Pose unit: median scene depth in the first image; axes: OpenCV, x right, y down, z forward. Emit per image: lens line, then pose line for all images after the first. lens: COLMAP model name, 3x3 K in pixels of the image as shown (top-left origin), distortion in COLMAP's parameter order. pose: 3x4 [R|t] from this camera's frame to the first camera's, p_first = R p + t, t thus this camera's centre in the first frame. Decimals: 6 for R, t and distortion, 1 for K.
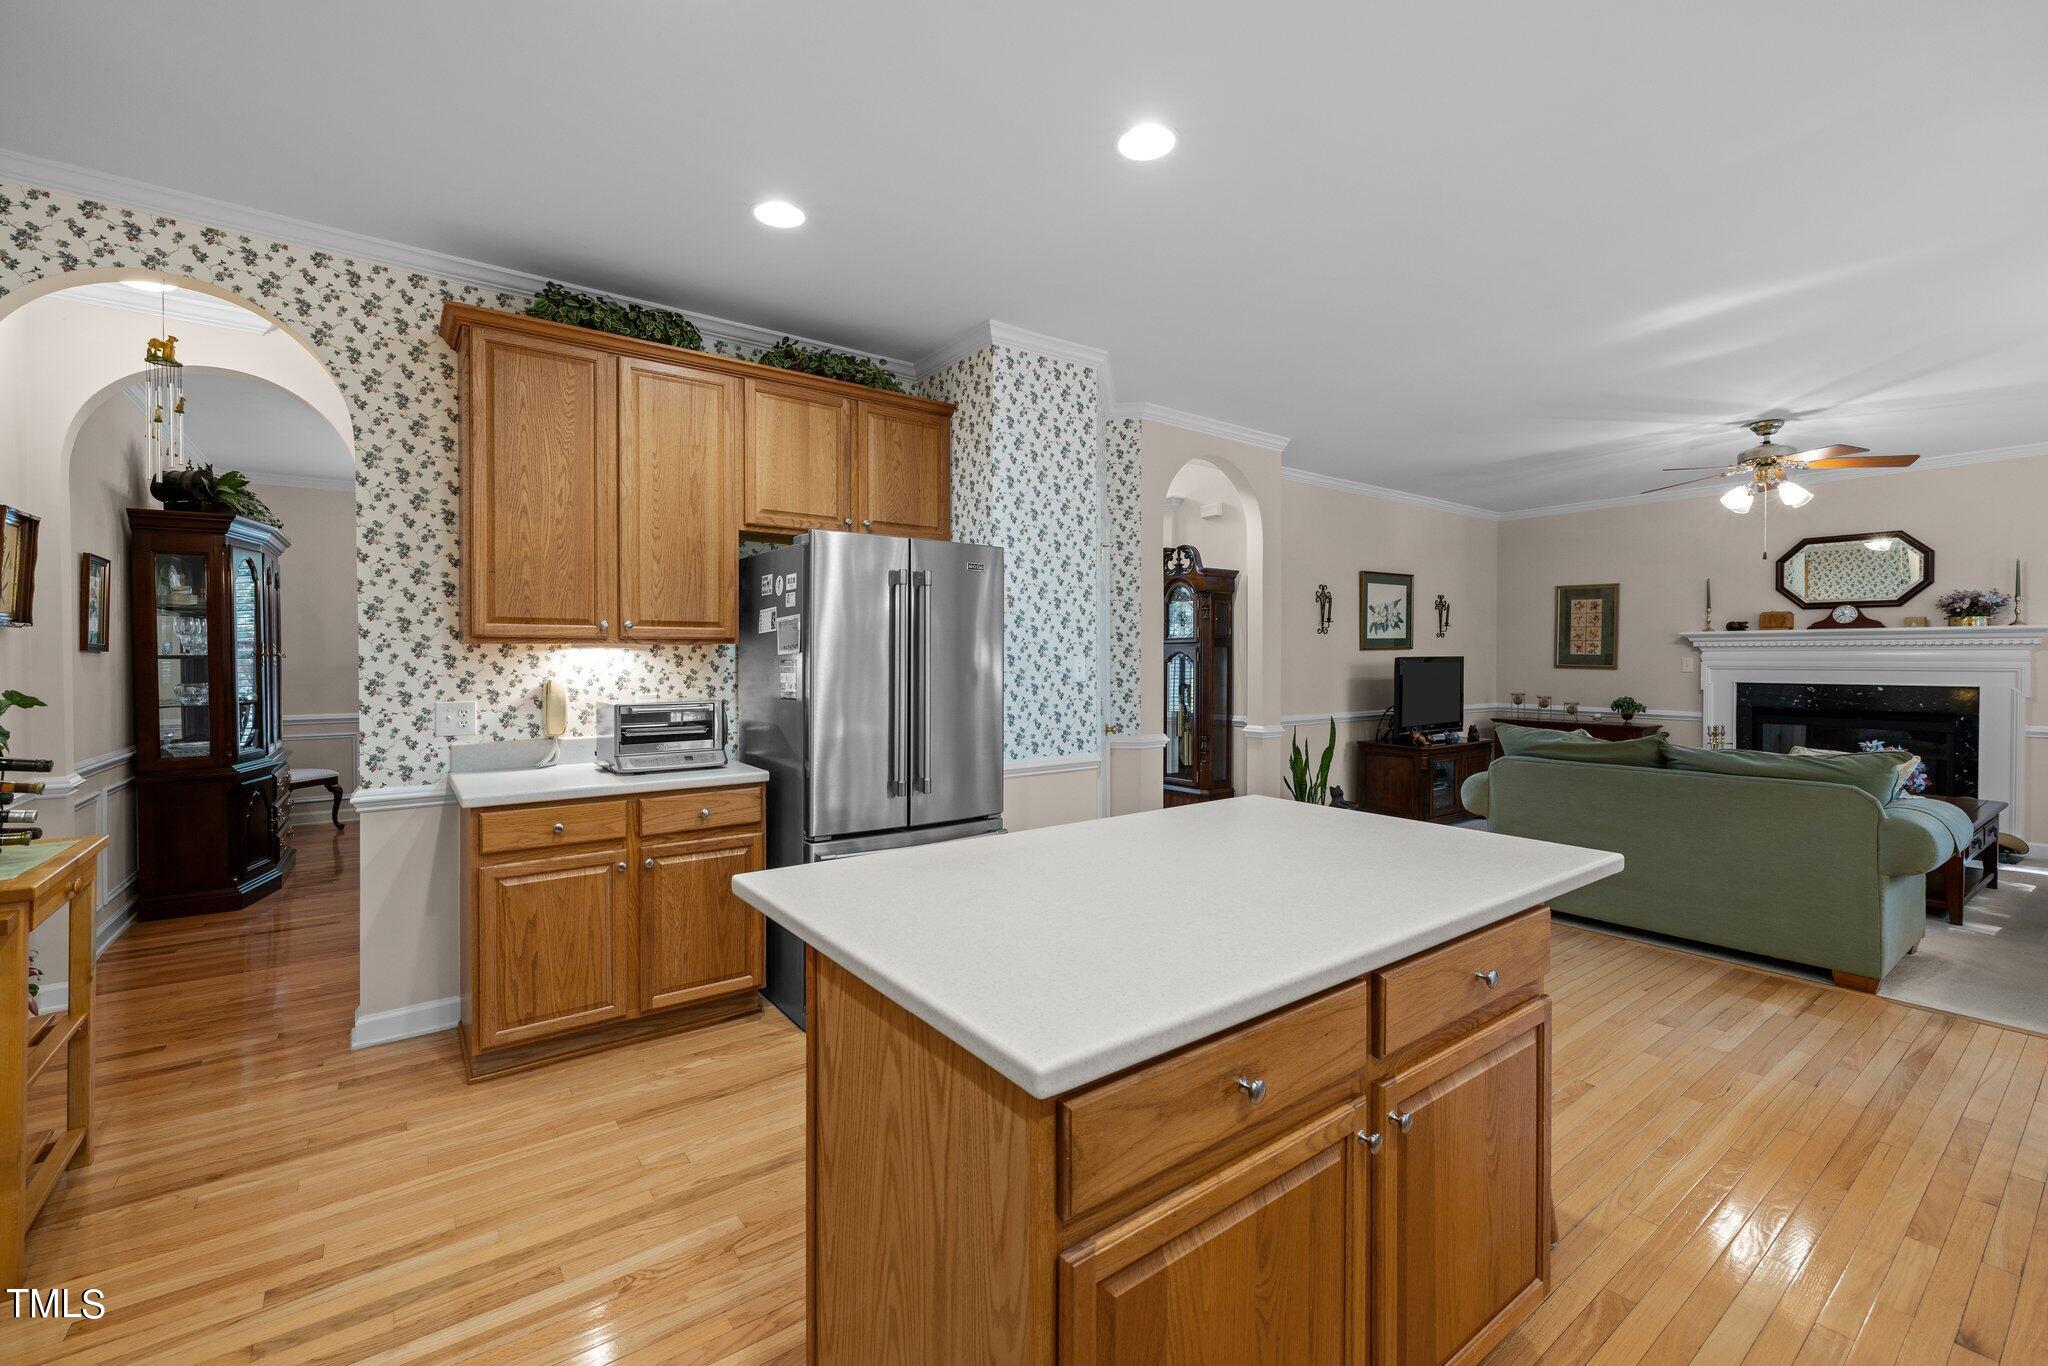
lens RADIAL K [[860.3, 0, 1020.1], [0, 860.3, 656.9], [0, 0, 1]] dist [0.001217, 0.000061]
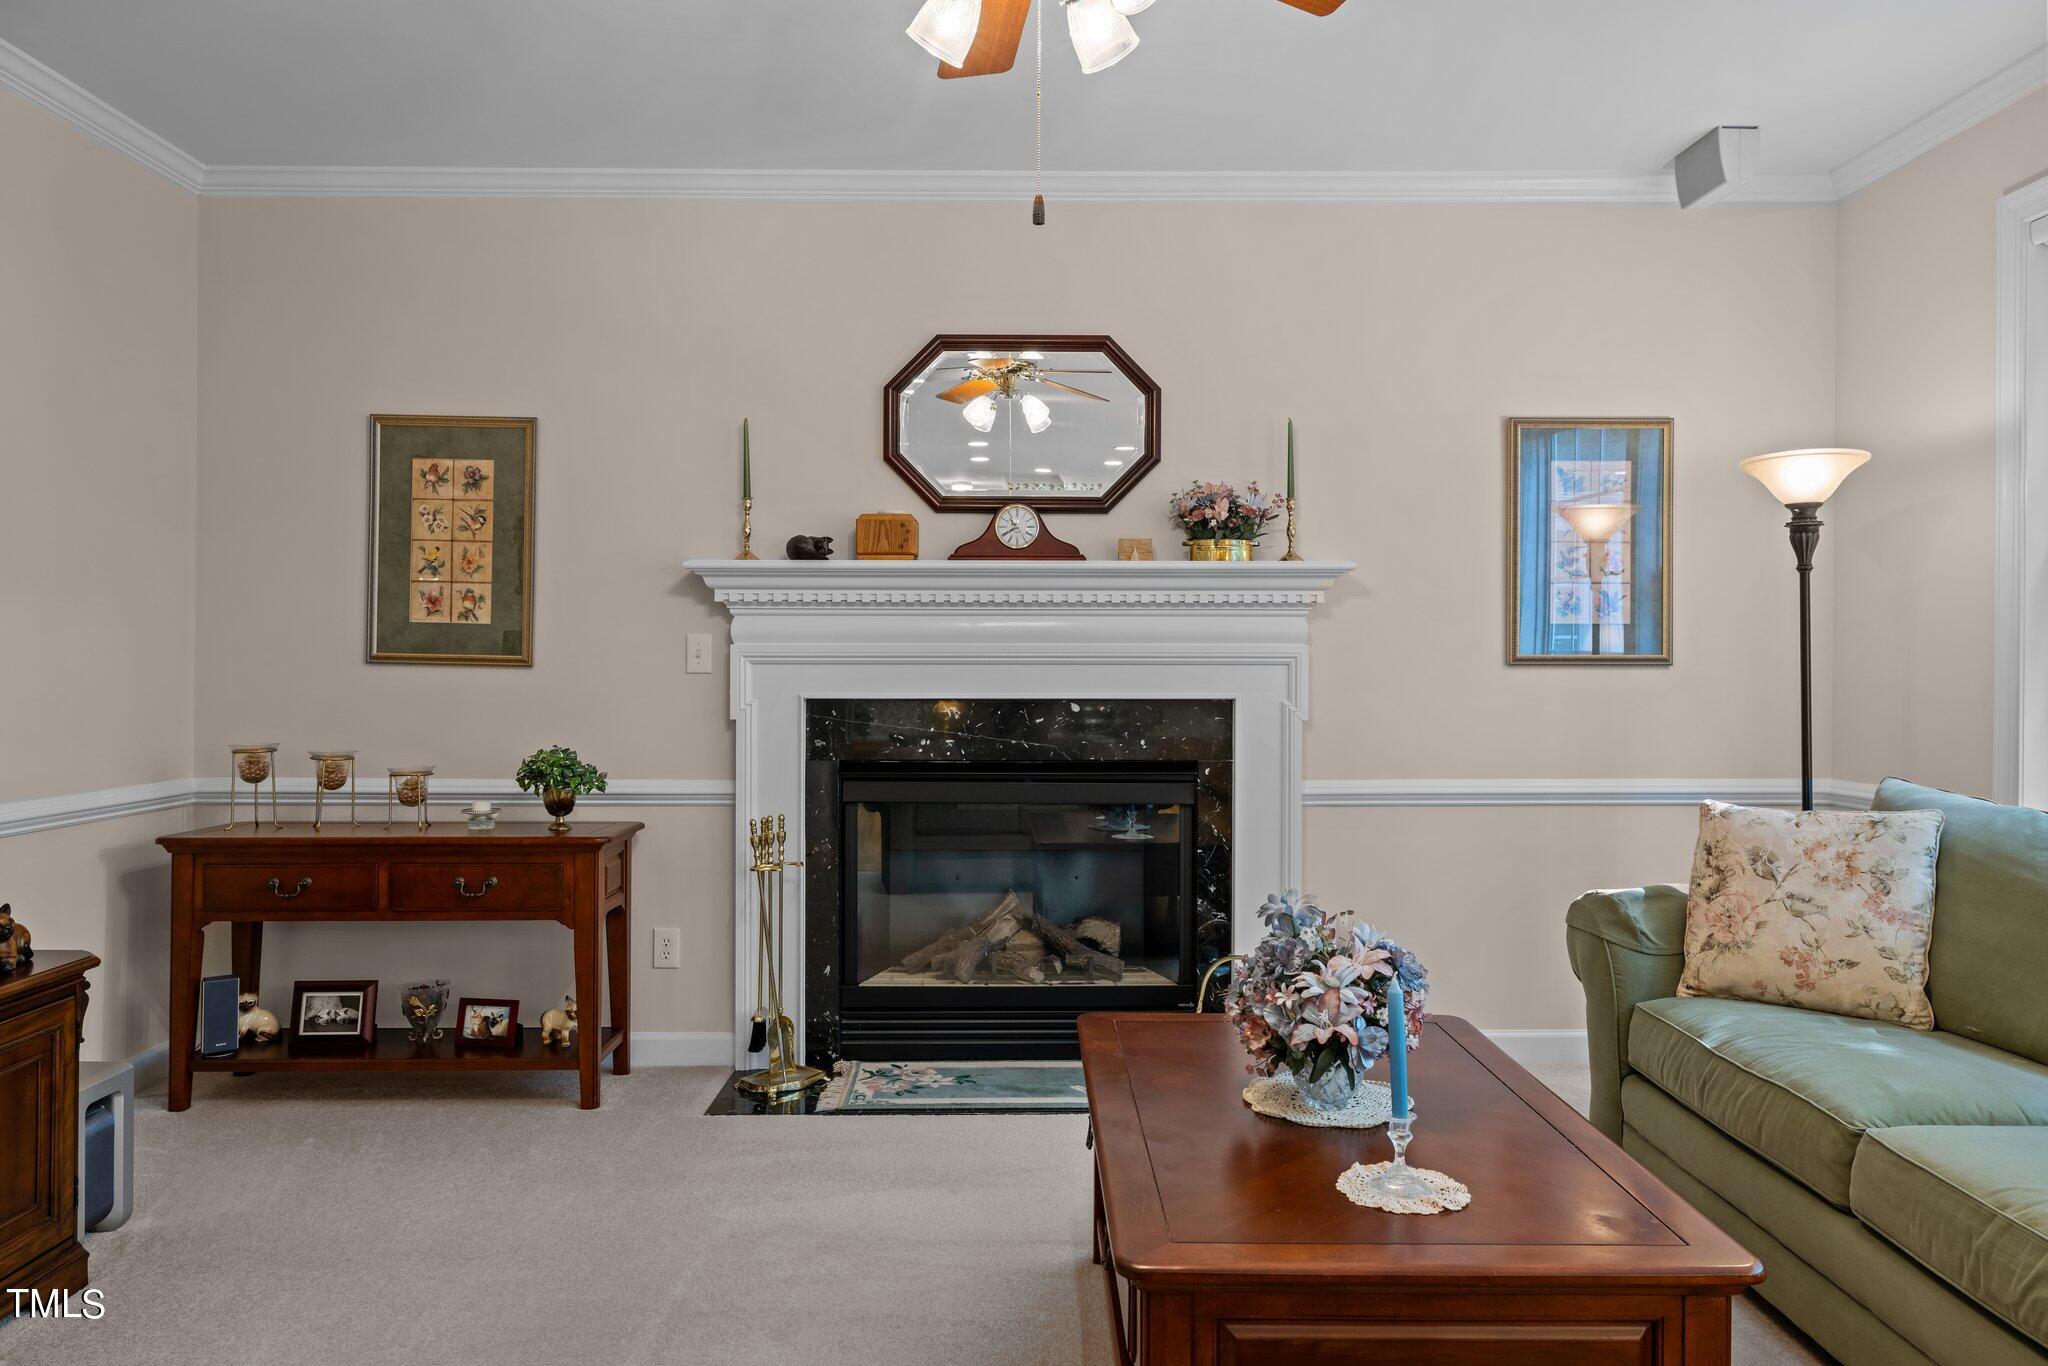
lens RADIAL K [[1453.4, 0, 1025.5], [0, 1453.4, 669.3], [0, 0, 1]] dist [0.001996, 0.000959]
pose [[0.590824, -0.006084, 0.806778, 0.397732], [-0.001717, 0.999960, 0.008798, 0.011849], [-0.806799, -0.006583, 0.590789, 0.580042]]
